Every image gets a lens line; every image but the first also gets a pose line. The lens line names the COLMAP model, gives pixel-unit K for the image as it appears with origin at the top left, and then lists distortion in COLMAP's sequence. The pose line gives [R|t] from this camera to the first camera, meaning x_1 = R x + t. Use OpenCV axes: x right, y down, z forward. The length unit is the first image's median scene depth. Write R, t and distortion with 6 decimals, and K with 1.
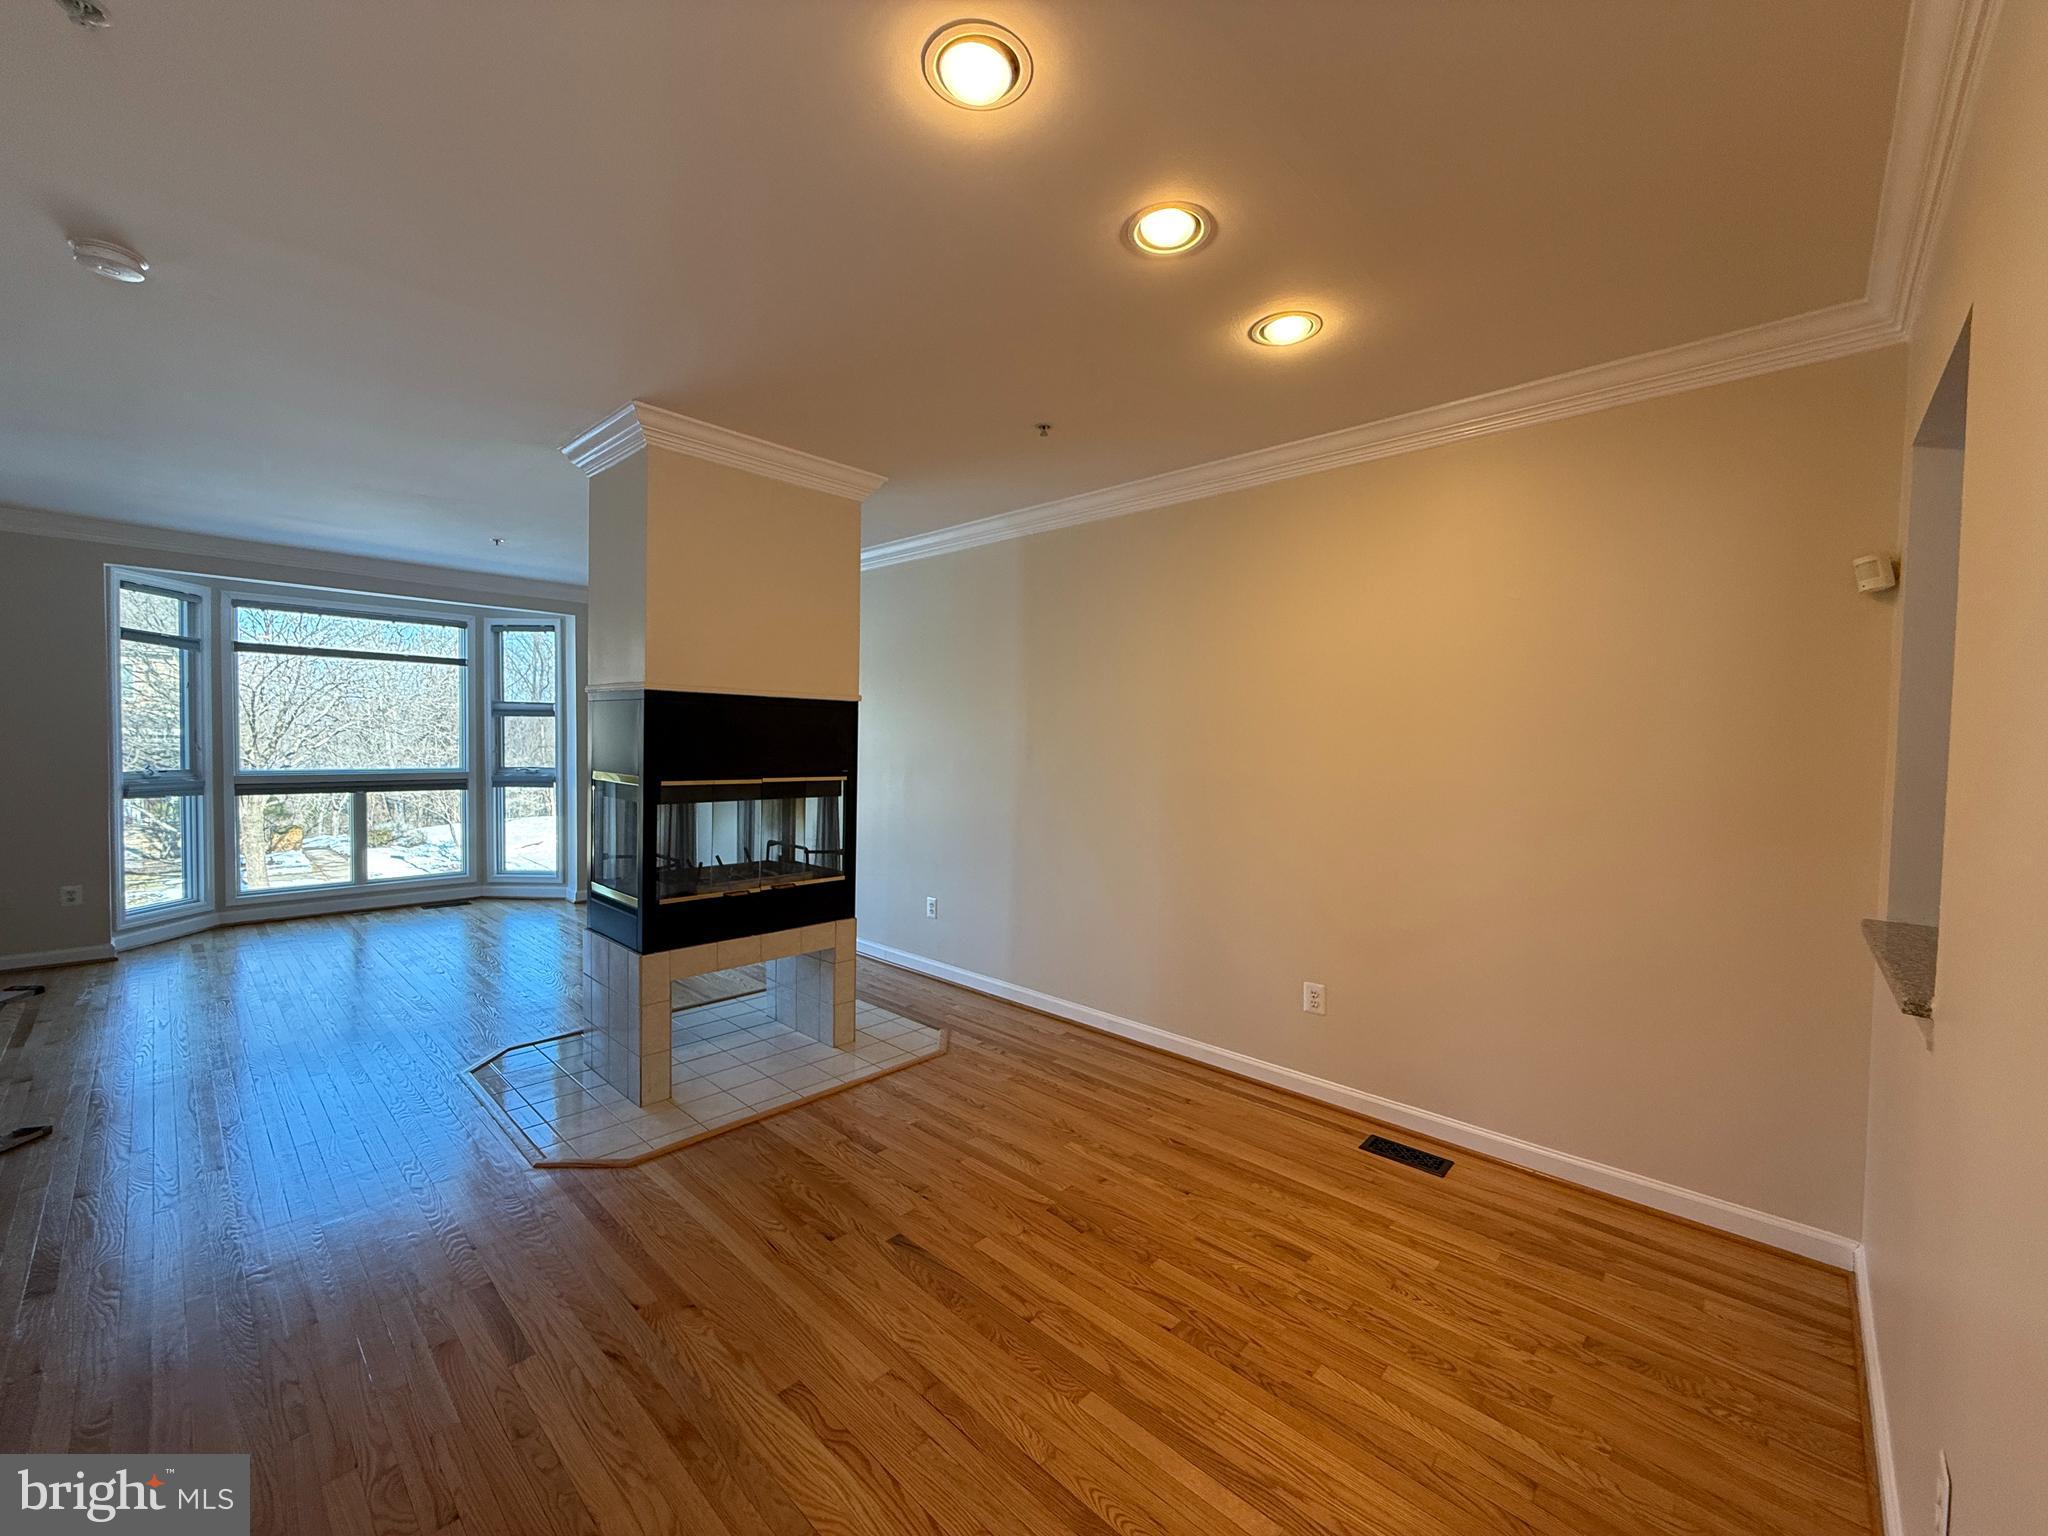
lens RADIAL K [[811.1, 0, 1023.5], [0, 811.1, 763.9], [0, 0, 1]] dist [0.001419, 0.000178]
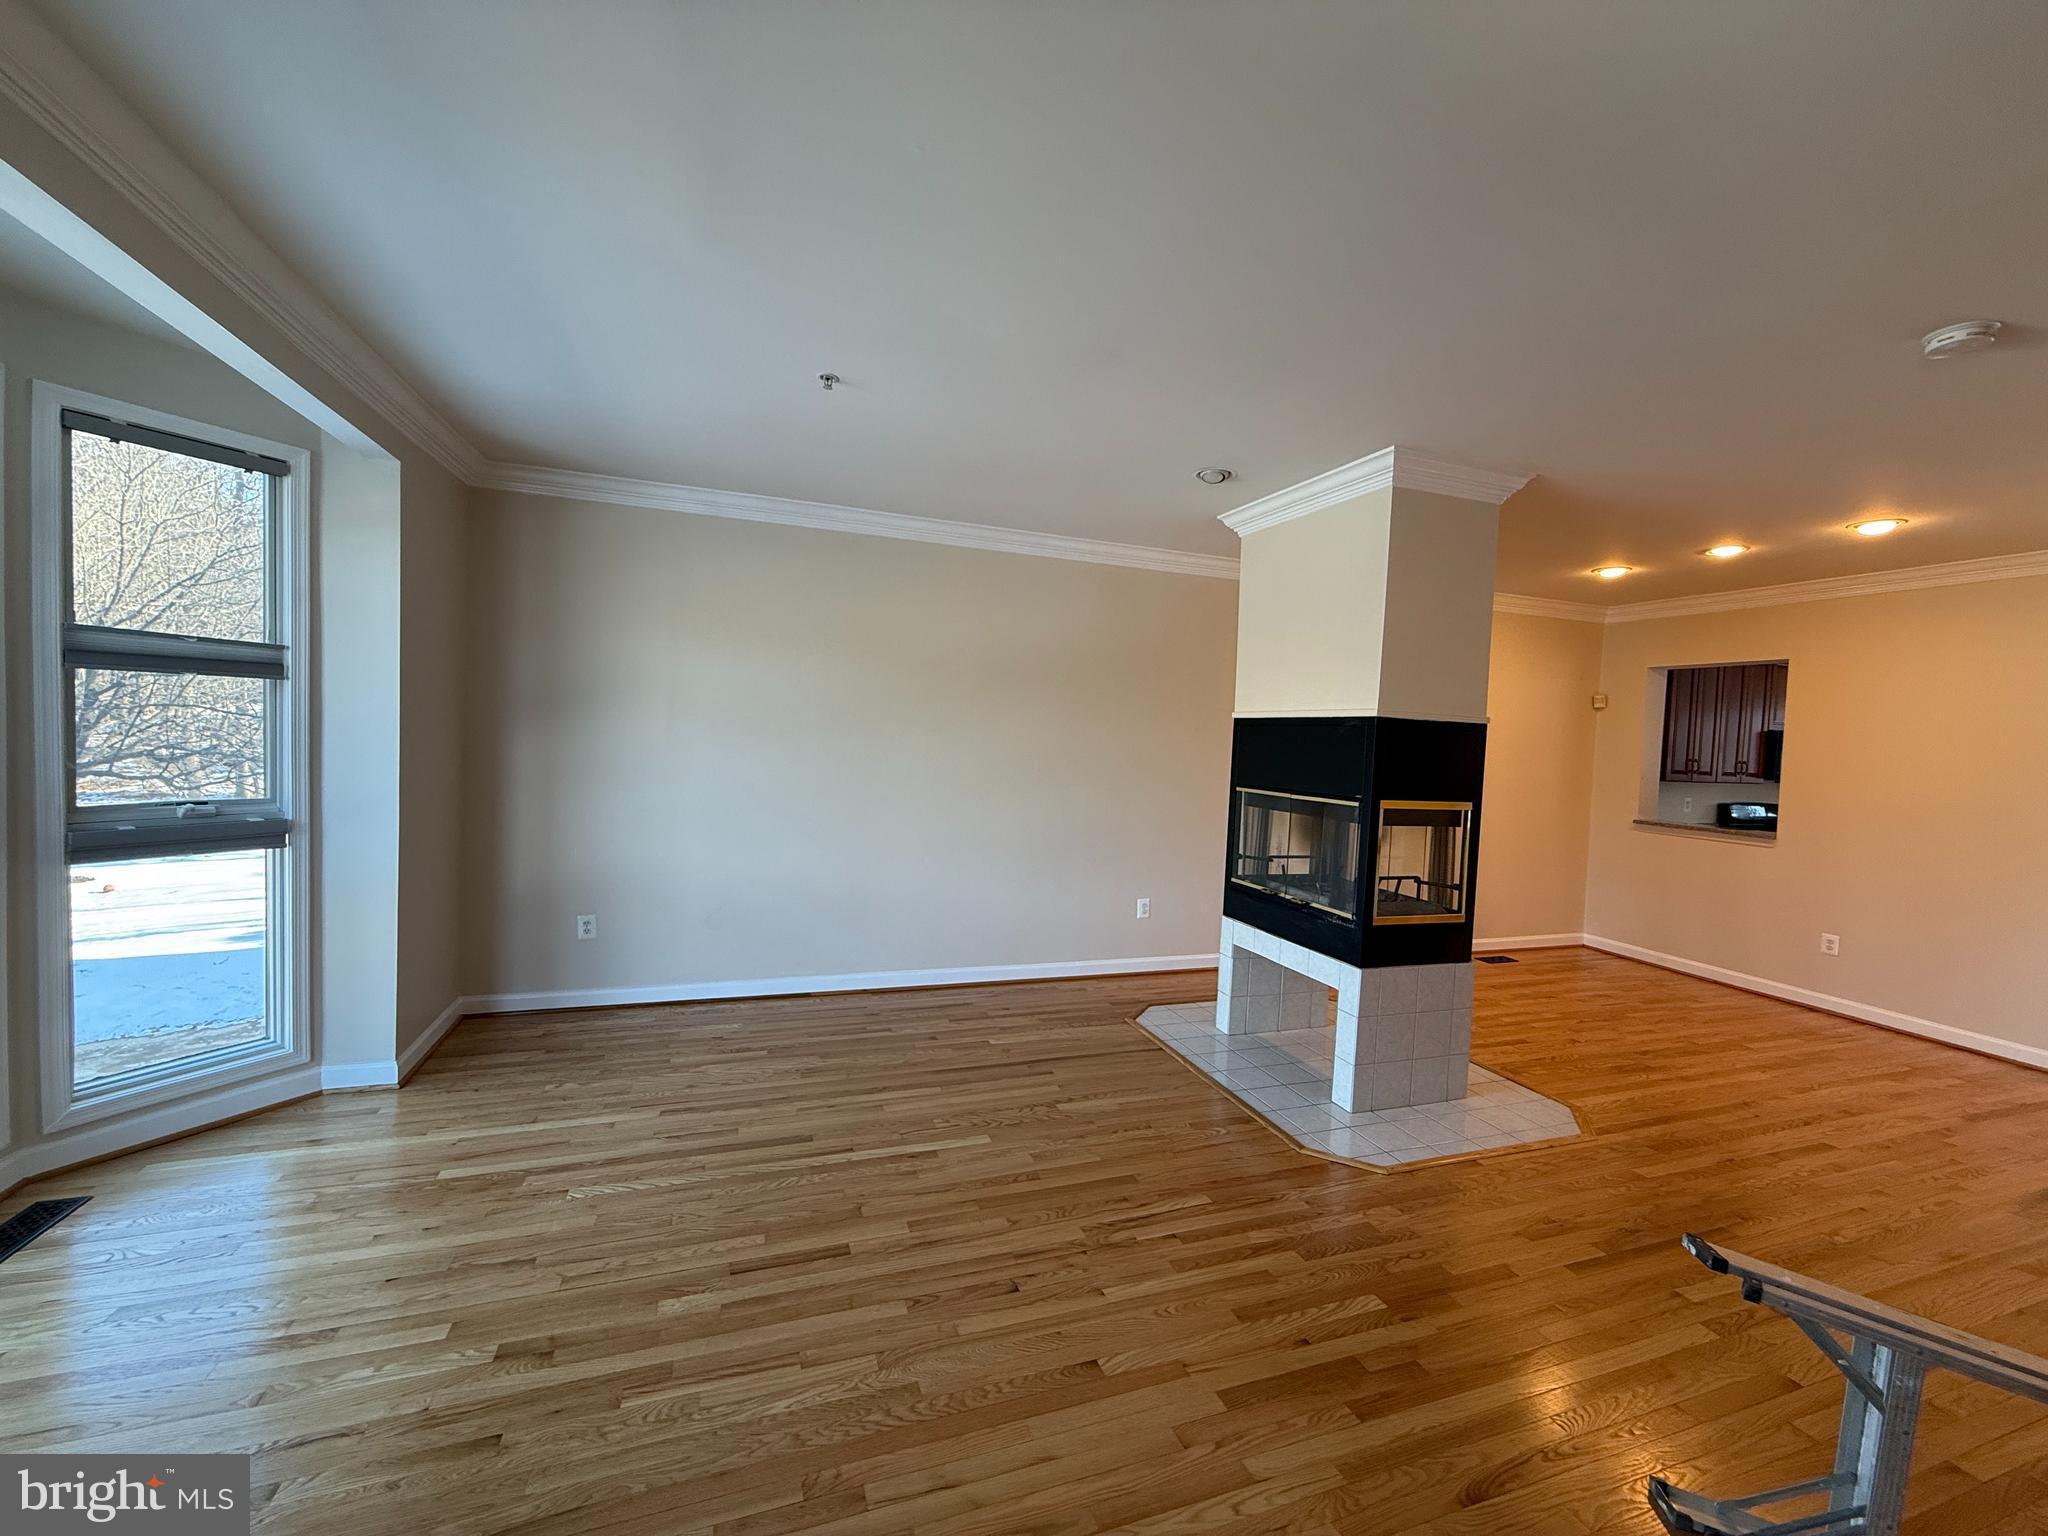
lens RADIAL K [[842.1, 0, 1024.0], [0, 842.1, 768.0], [0, 0, 1]] dist [-0.000938, -0.000193]
pose [[0.462584, -0.043447, 0.885510, -1.848663], [0.000810, 0.998819, 0.048583, -0.078370], [-0.886575, -0.021757, 0.462073, 1.086412]]
